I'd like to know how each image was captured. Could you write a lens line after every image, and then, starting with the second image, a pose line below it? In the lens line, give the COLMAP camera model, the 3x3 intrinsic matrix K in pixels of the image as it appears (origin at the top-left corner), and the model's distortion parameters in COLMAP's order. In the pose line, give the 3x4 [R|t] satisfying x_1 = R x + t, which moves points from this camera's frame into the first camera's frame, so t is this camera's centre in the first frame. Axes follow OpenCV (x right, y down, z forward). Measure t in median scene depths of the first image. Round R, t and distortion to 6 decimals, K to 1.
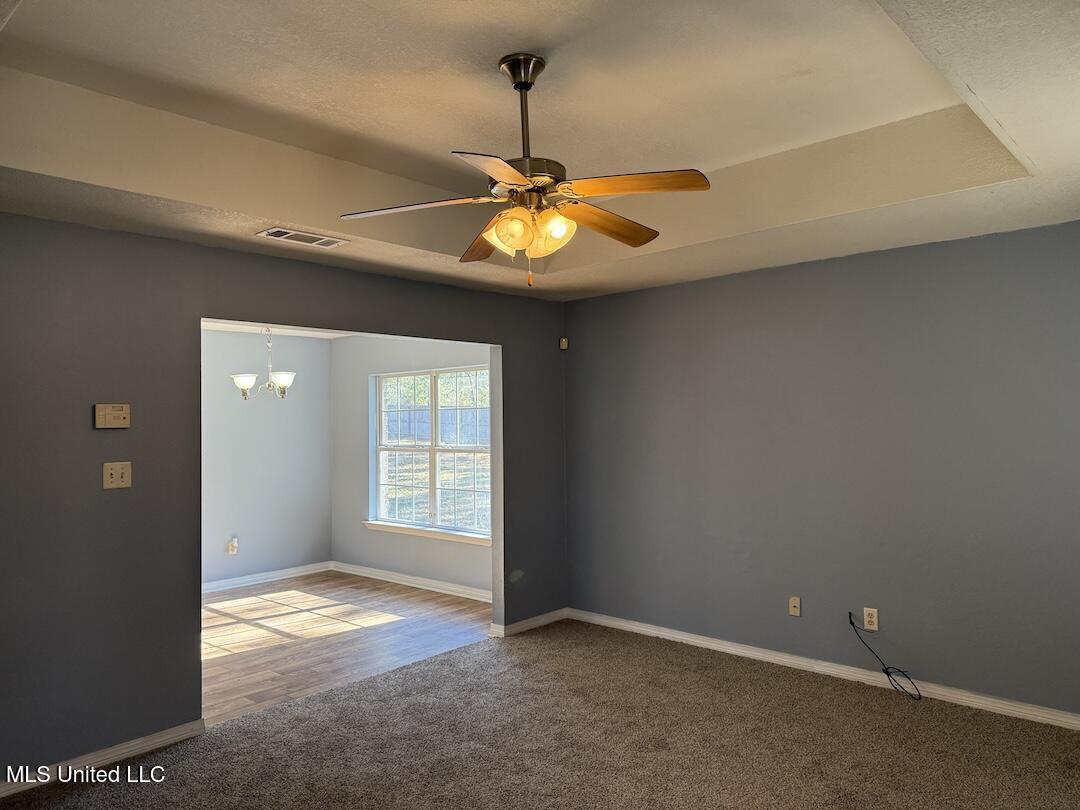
lens RADIAL K [[748.9, 0, 540.0], [0, 748.9, 405.0], [0, 0, 1]] dist [0.103433, -0.123511]
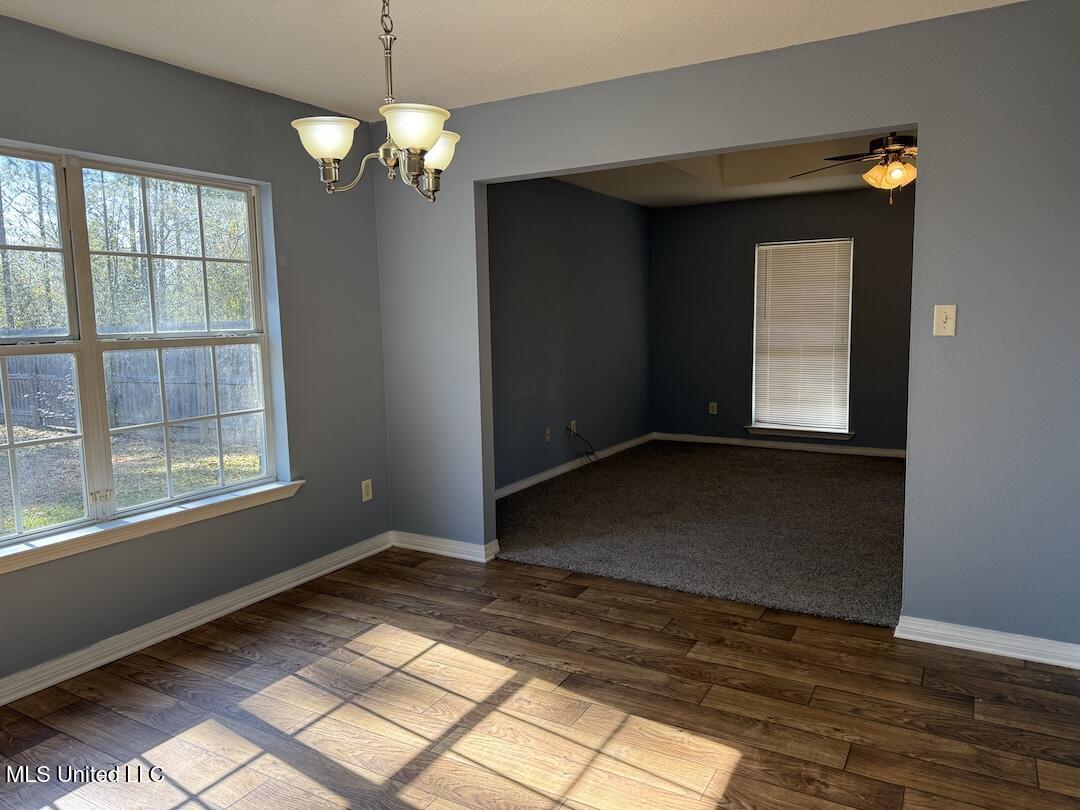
lens RADIAL K [[748.9, 0, 540.0], [0, 748.9, 405.0], [0, 0, 1]] dist [0.103433, -0.123511]
pose [[-0.208658, -0.096299, 0.973236, -0.772830], [0.002676, 0.995080, 0.099034, 0.063448], [-0.977985, 0.023268, -0.207374, 1.039202]]
